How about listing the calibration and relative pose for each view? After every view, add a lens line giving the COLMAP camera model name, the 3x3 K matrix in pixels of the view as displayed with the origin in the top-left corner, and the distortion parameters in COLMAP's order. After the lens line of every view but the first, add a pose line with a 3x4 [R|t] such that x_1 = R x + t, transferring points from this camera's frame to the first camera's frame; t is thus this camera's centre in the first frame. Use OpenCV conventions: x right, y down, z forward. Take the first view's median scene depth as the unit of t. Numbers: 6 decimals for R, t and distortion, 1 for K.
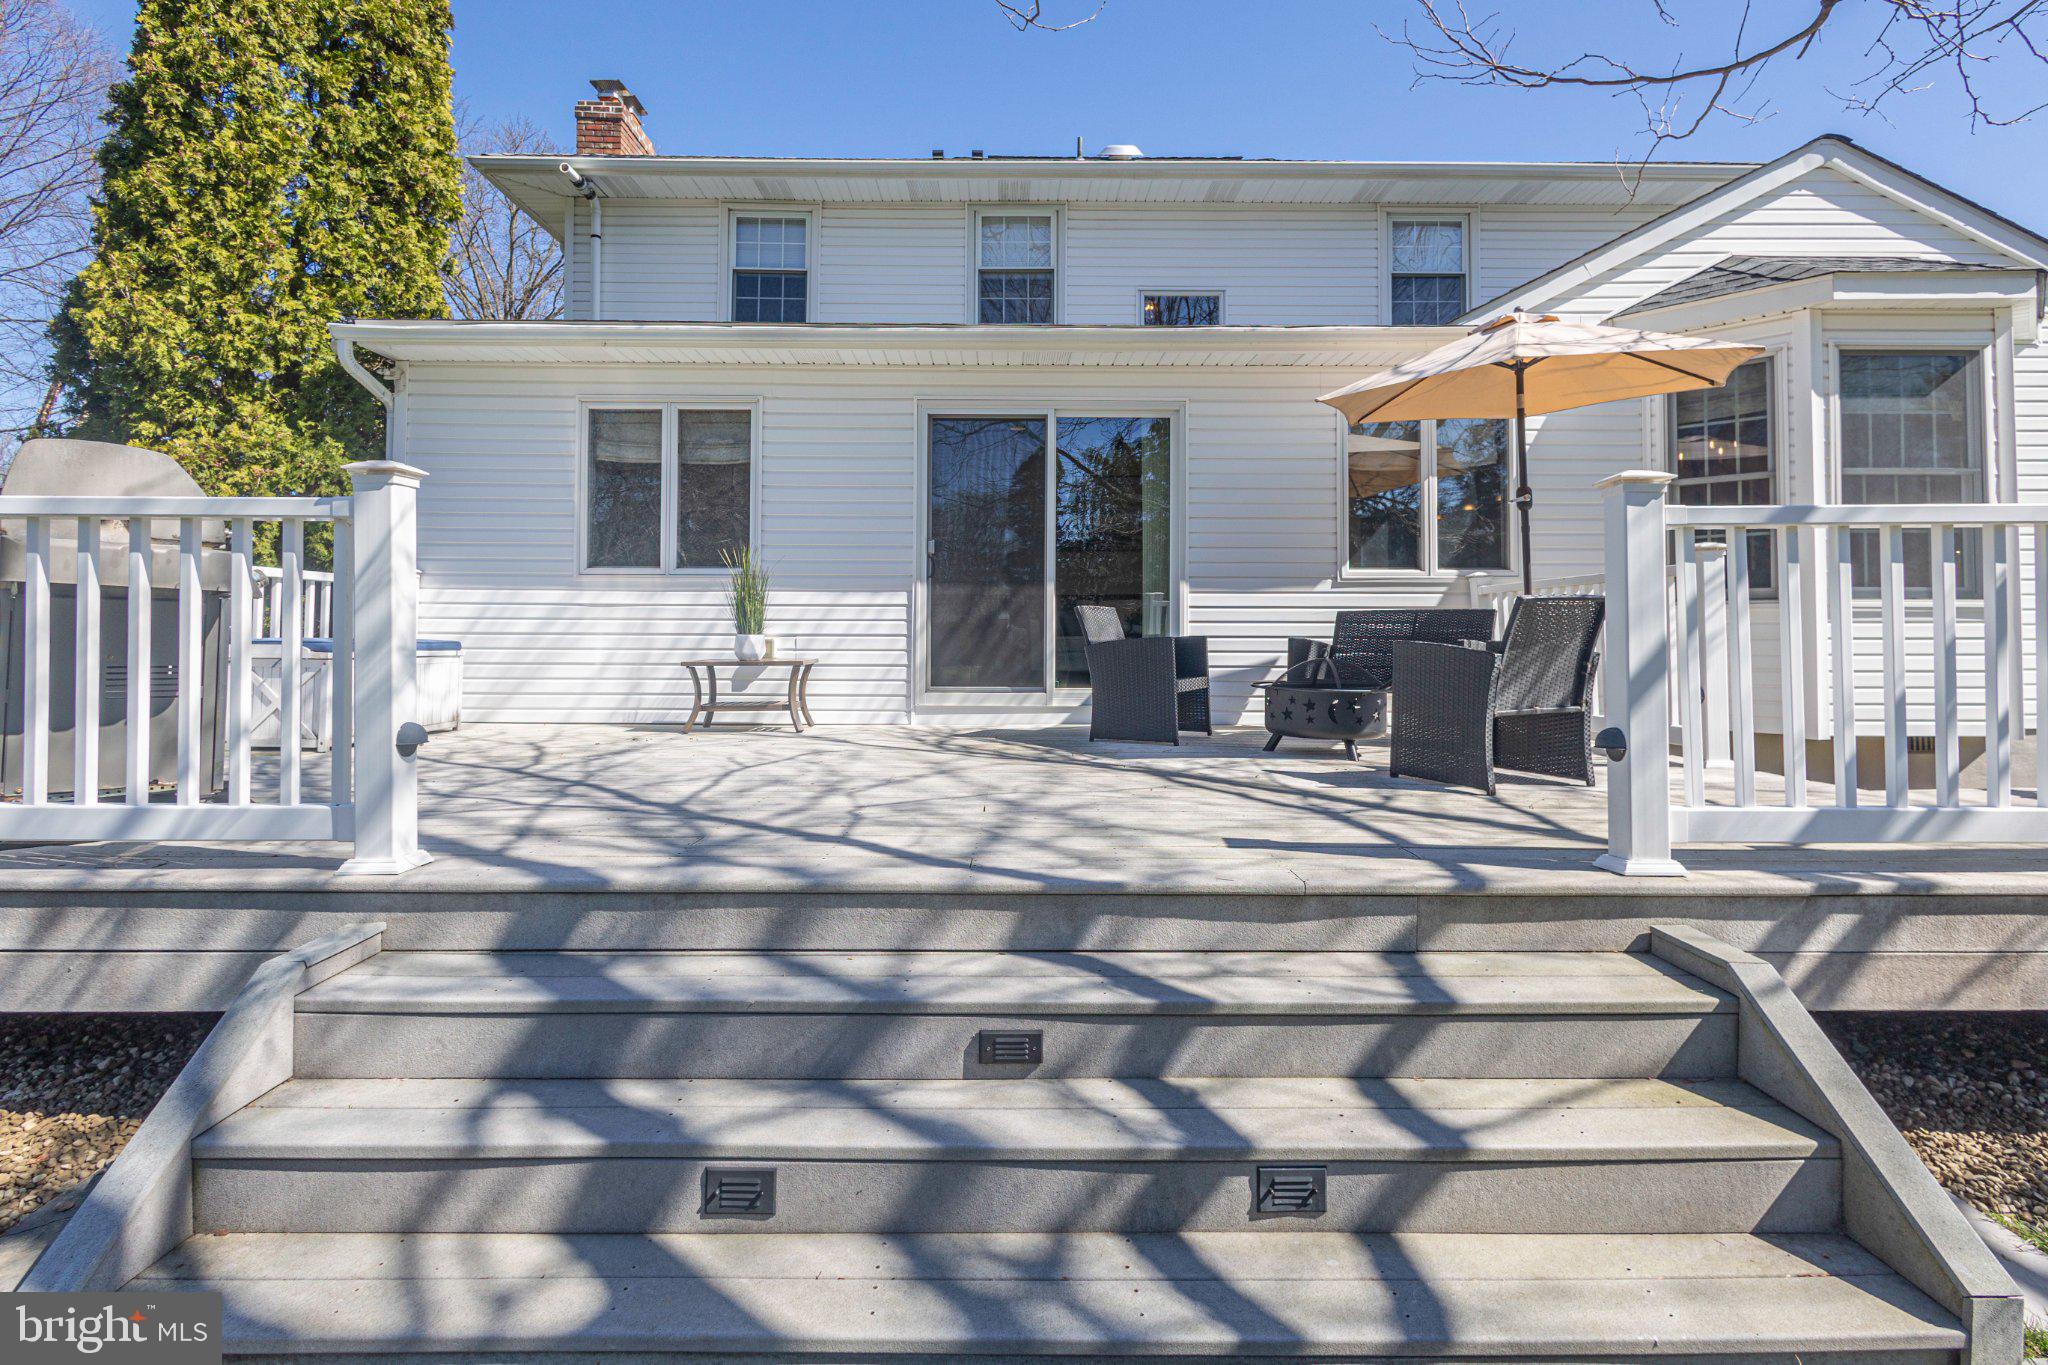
lens RADIAL K [[953.6, 0, 965.4], [0, 953.6, 614.9], [0, 0, 1]] dist [-0.001048, 0.000638]
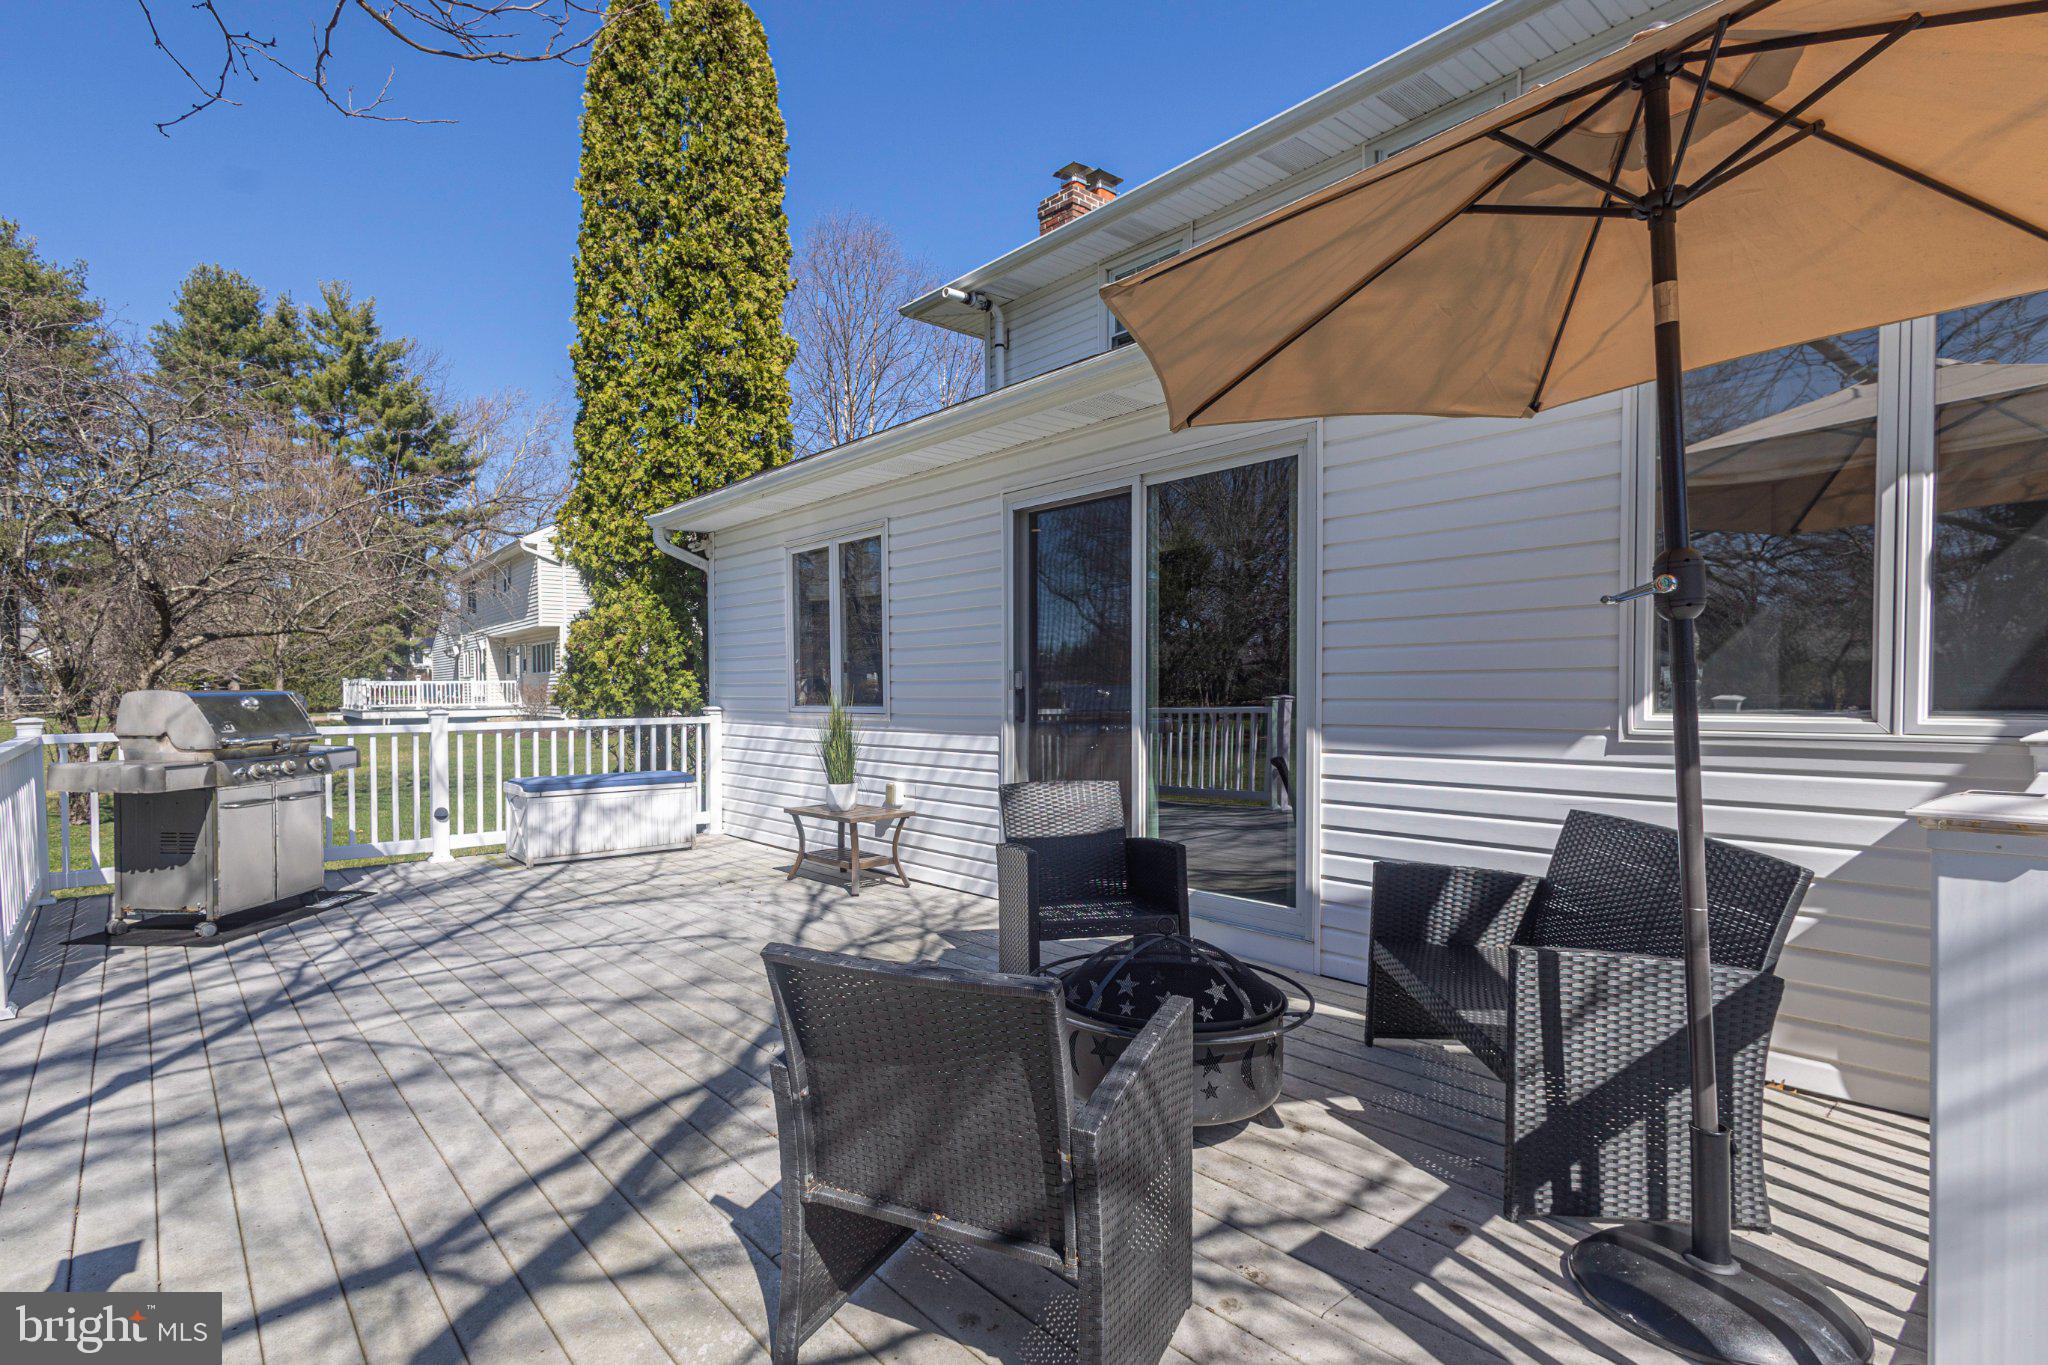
lens RADIAL K [[953.6, 0, 1013.5], [0, 953.6, 696.5], [0, 0, 1]] dist [-0.001048, 0.000638]
pose [[0.653412, 0.001281, -0.757001, 0.586835], [0.038521, 0.998647, 0.034939, -0.089750], [0.756021, -0.051990, 0.652479, 0.507718]]
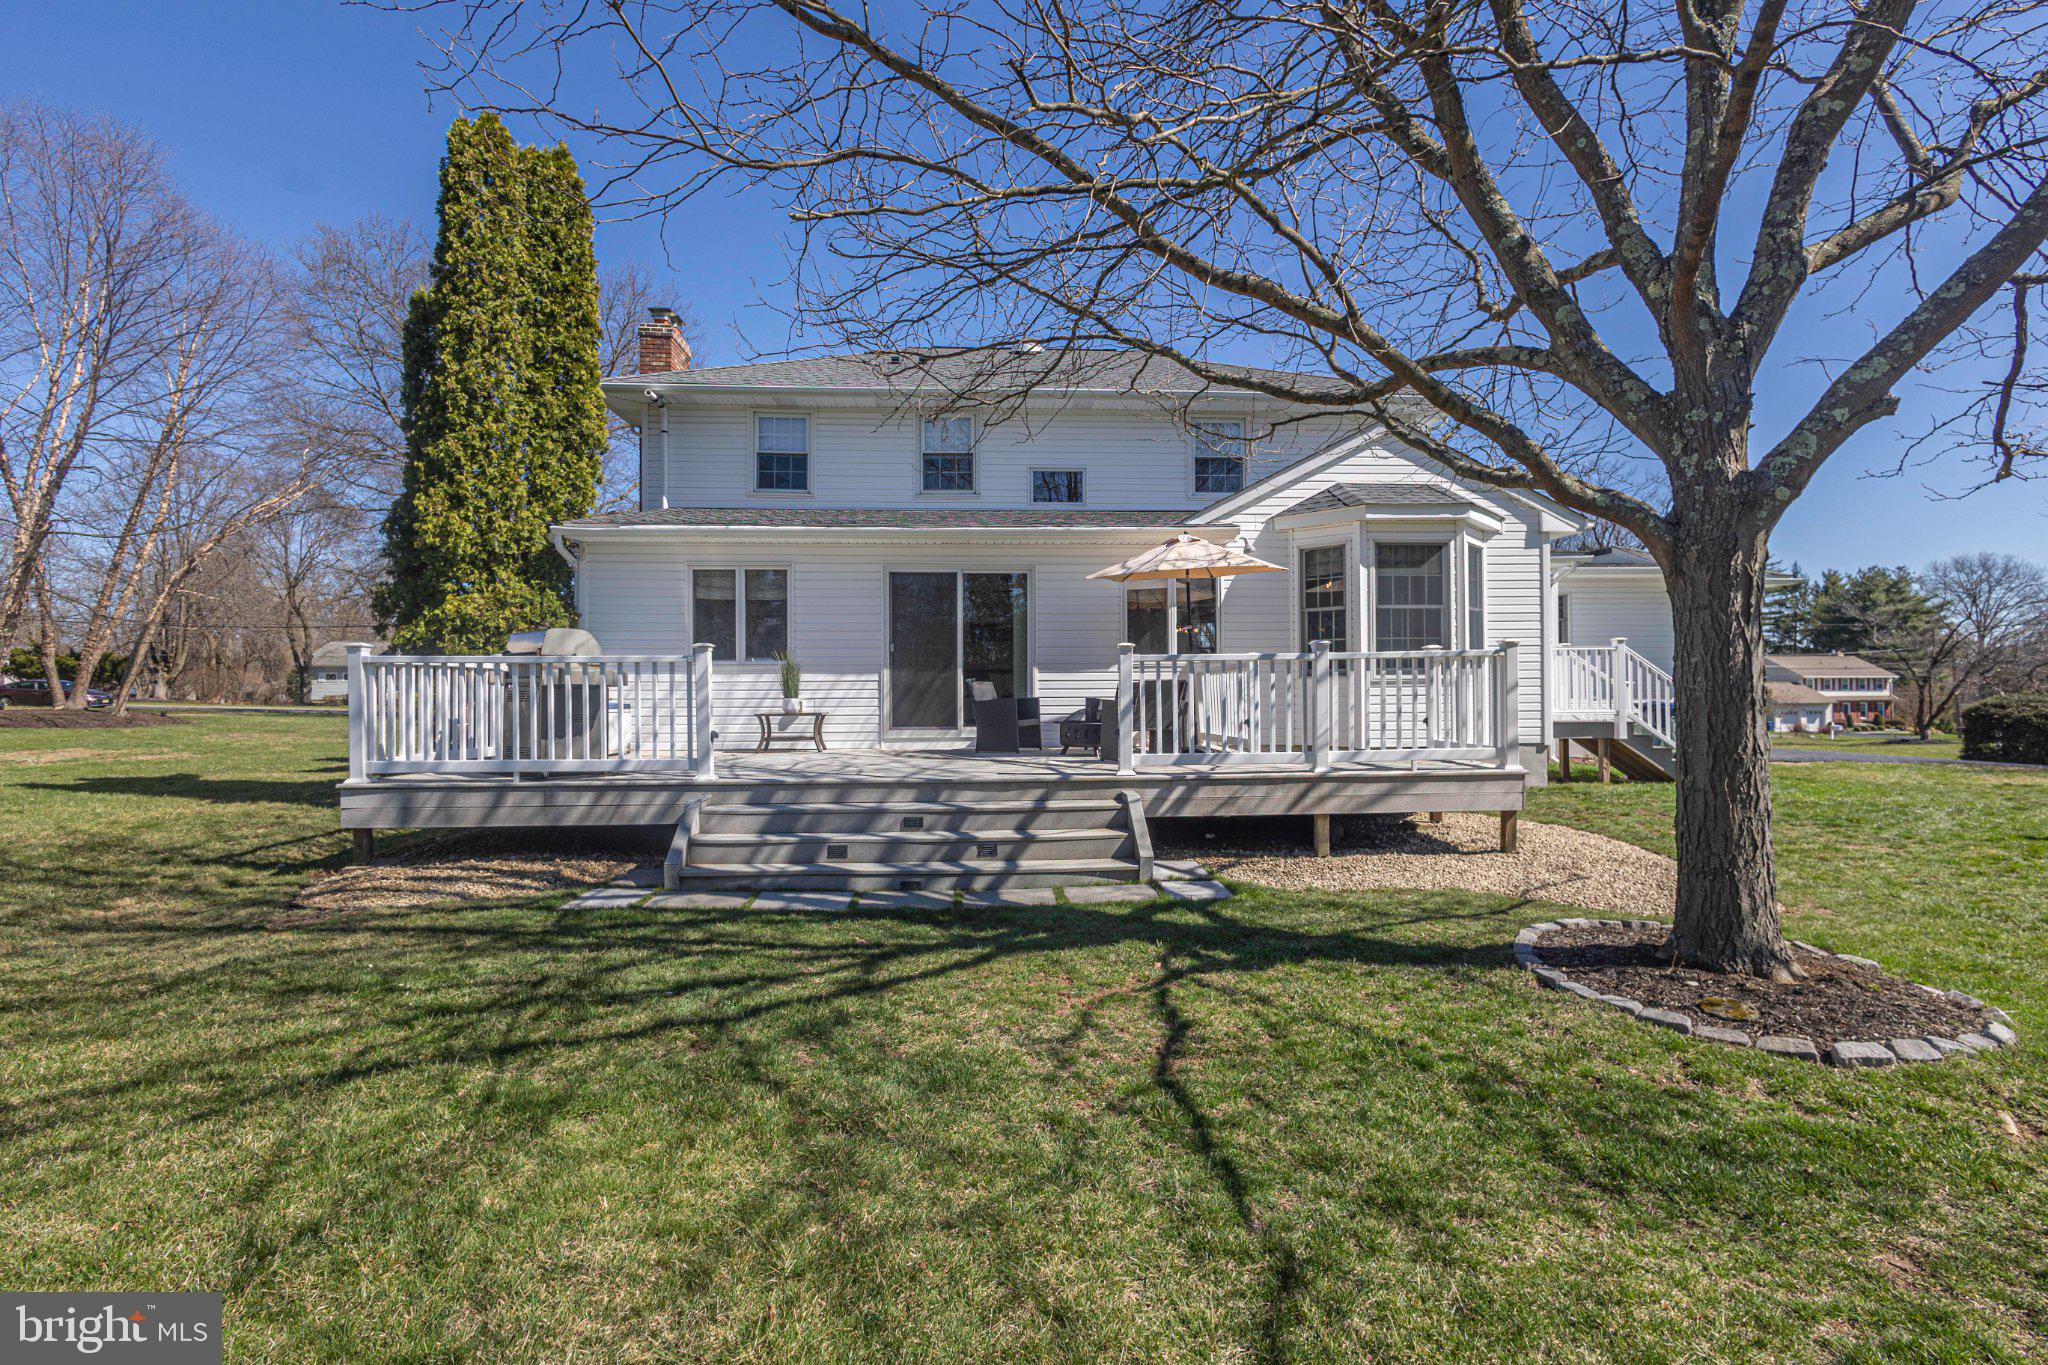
lens RADIAL K [[953.6, 0, 1006.1], [0, 953.6, 697.5], [0, 0, 1]] dist [-0.001048, 0.000638]
pose [[0.997050, -0.008777, 0.076255, 0.041402], [0.006855, 0.999653, 0.025427, -0.024151], [-0.076451, -0.024829, 0.996764, -0.818168]]
